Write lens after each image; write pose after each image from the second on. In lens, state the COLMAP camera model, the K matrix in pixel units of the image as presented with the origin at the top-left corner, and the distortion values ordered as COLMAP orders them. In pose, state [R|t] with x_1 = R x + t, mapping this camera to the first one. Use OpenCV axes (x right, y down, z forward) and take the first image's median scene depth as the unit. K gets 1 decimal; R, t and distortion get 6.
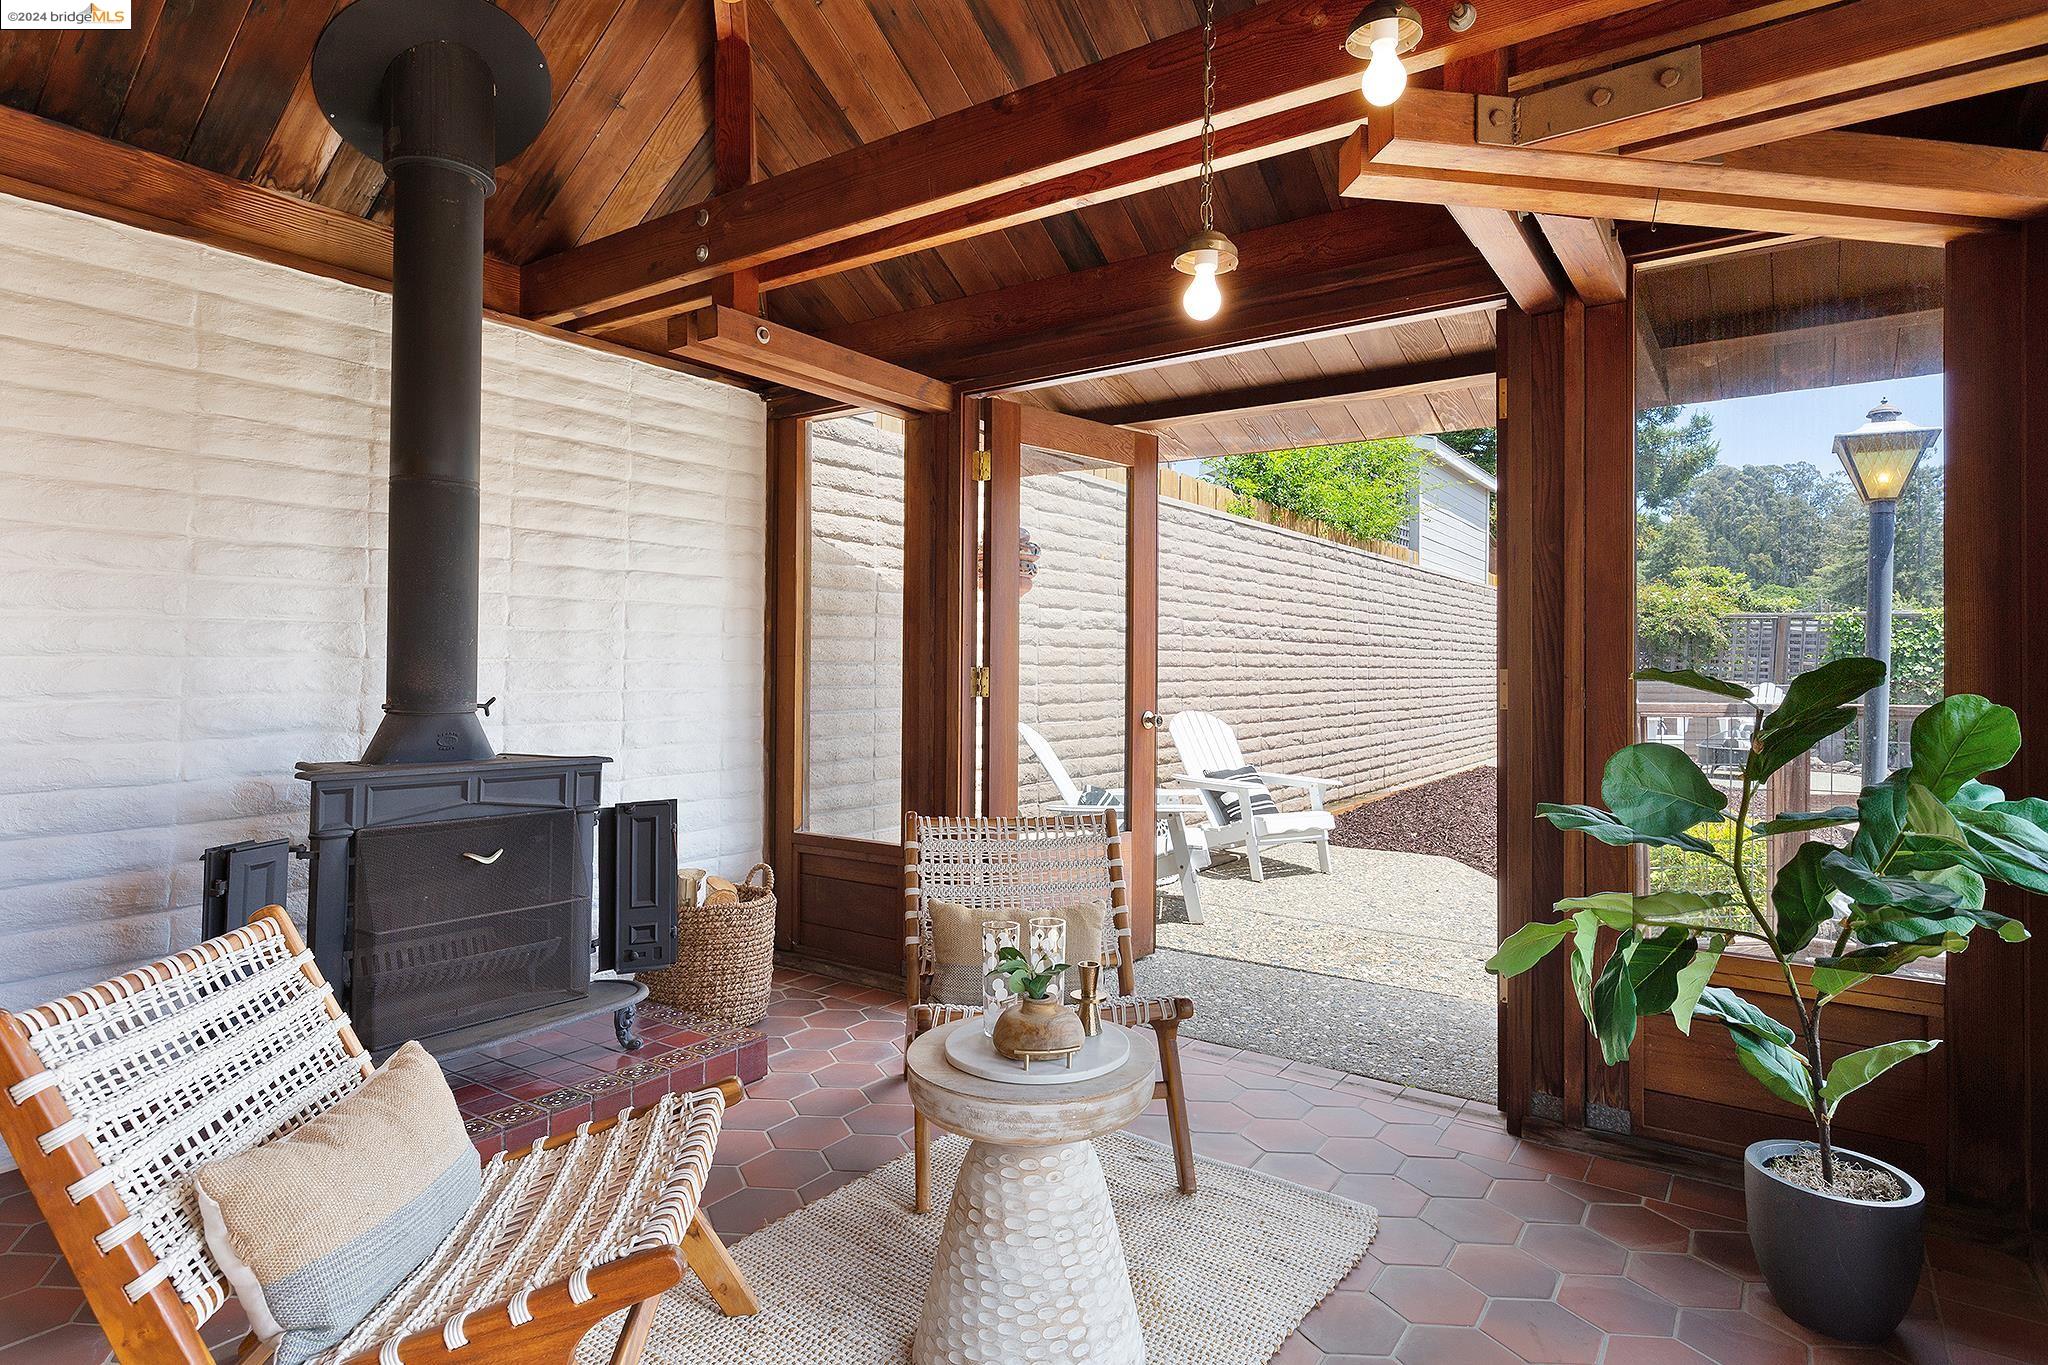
lens RADIAL K [[1122.6, 0, 1029.0], [0, 1122.6, 673.6], [0, 0, 1]] dist [-0.000658, -0.000028]
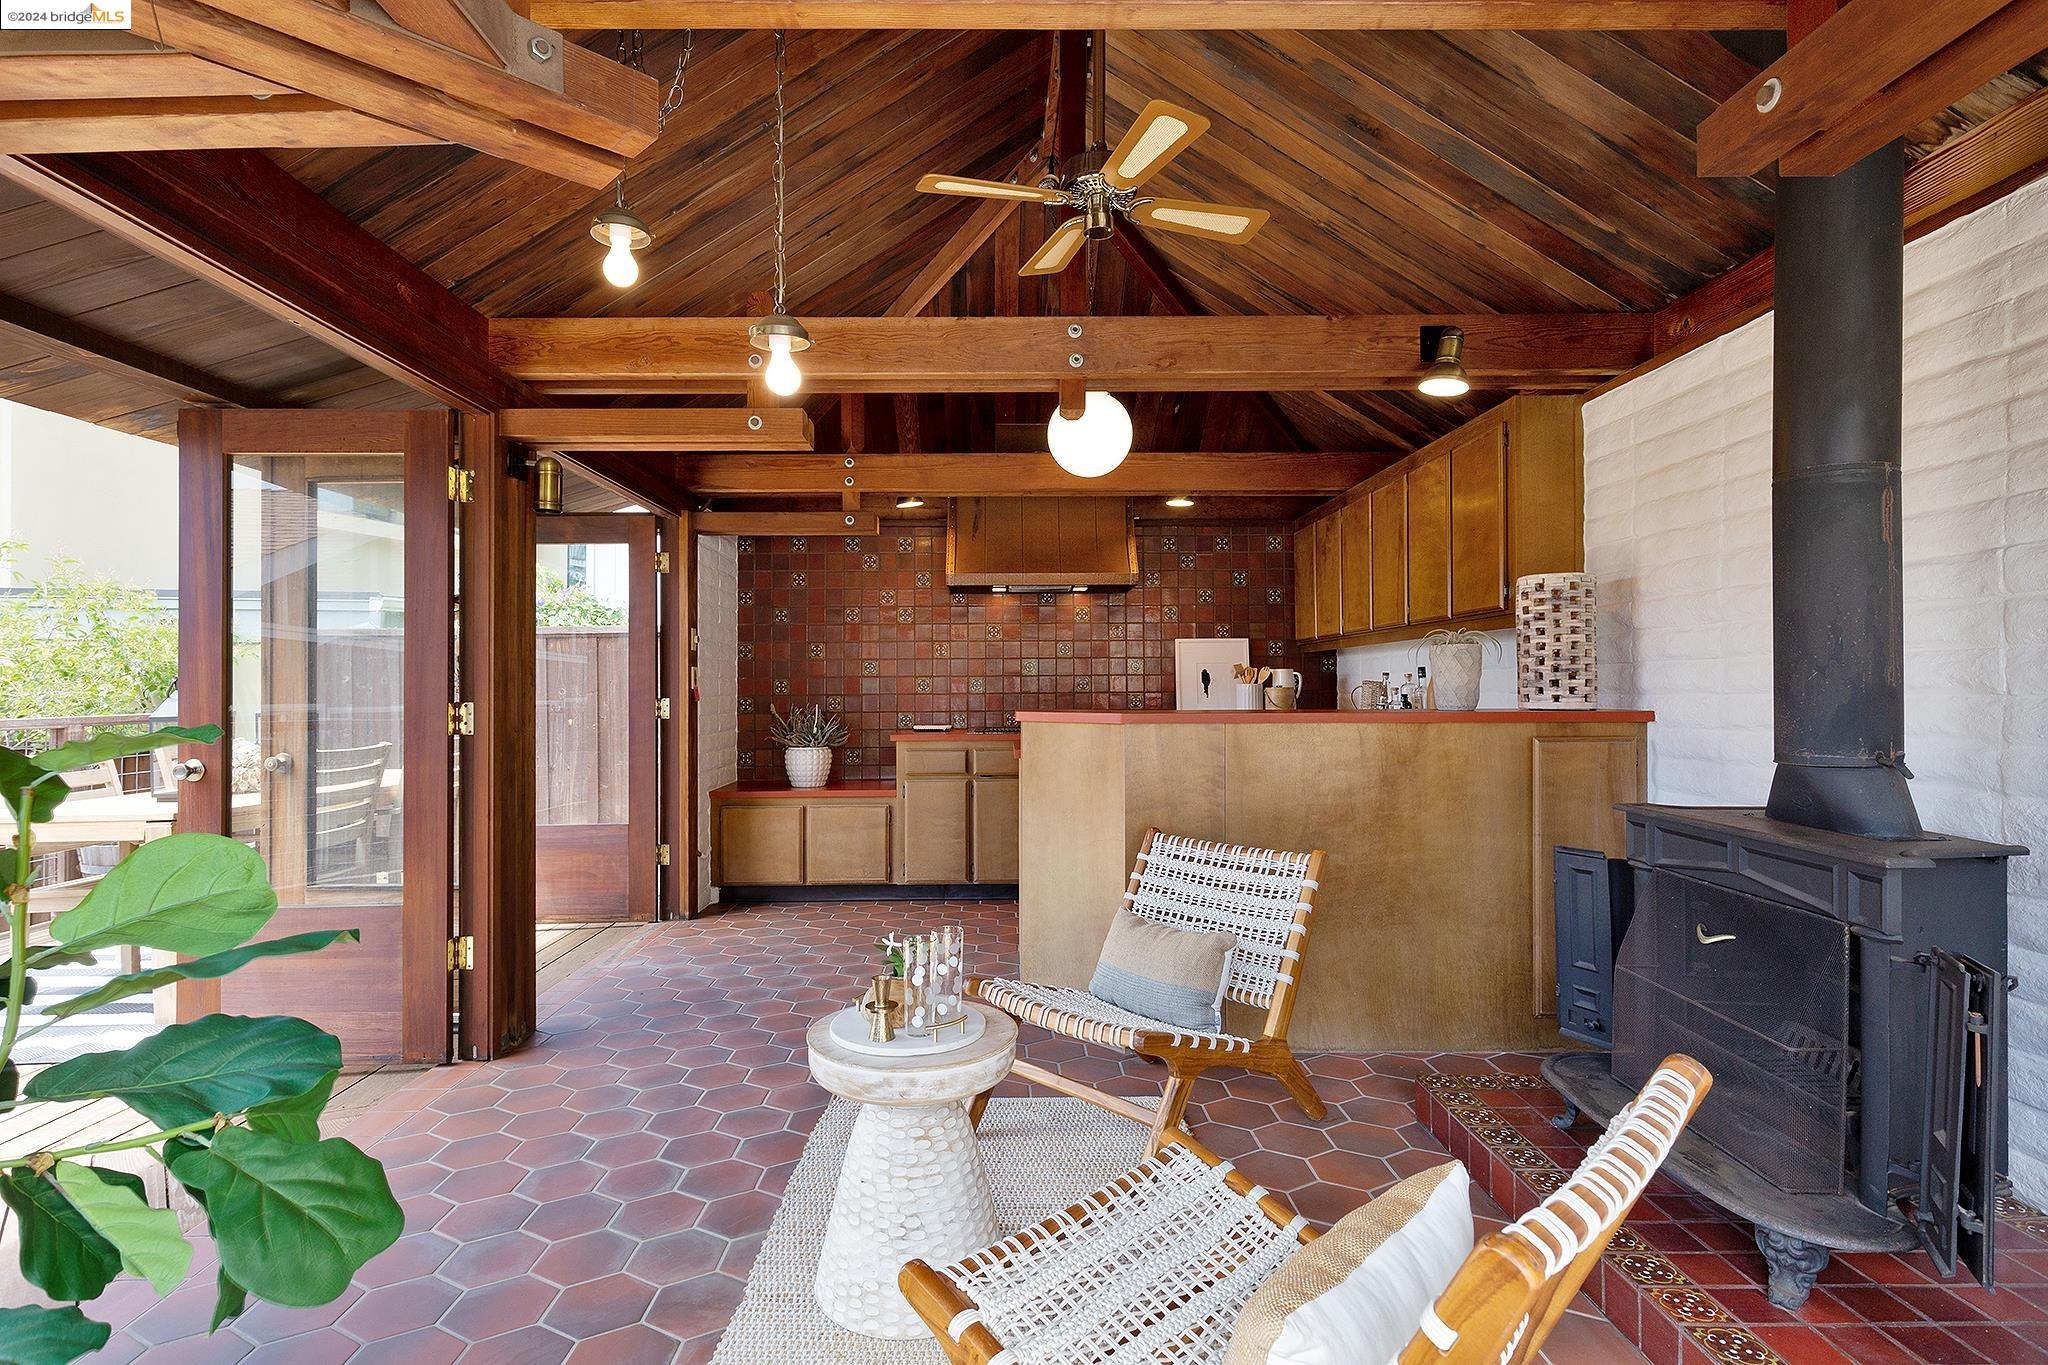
lens RADIAL K [[1064.3, 0, 1024.0], [0, 1064.3, 682.5], [0, 0, 1]] dist [-0.001552, -0.000290]
pose [[-0.814841, -0.007341, -0.579638, 0.359551], [-0.002434, 0.999954, -0.009243, -0.014237], [0.579680, -0.006120, -0.814822, 1.246885]]
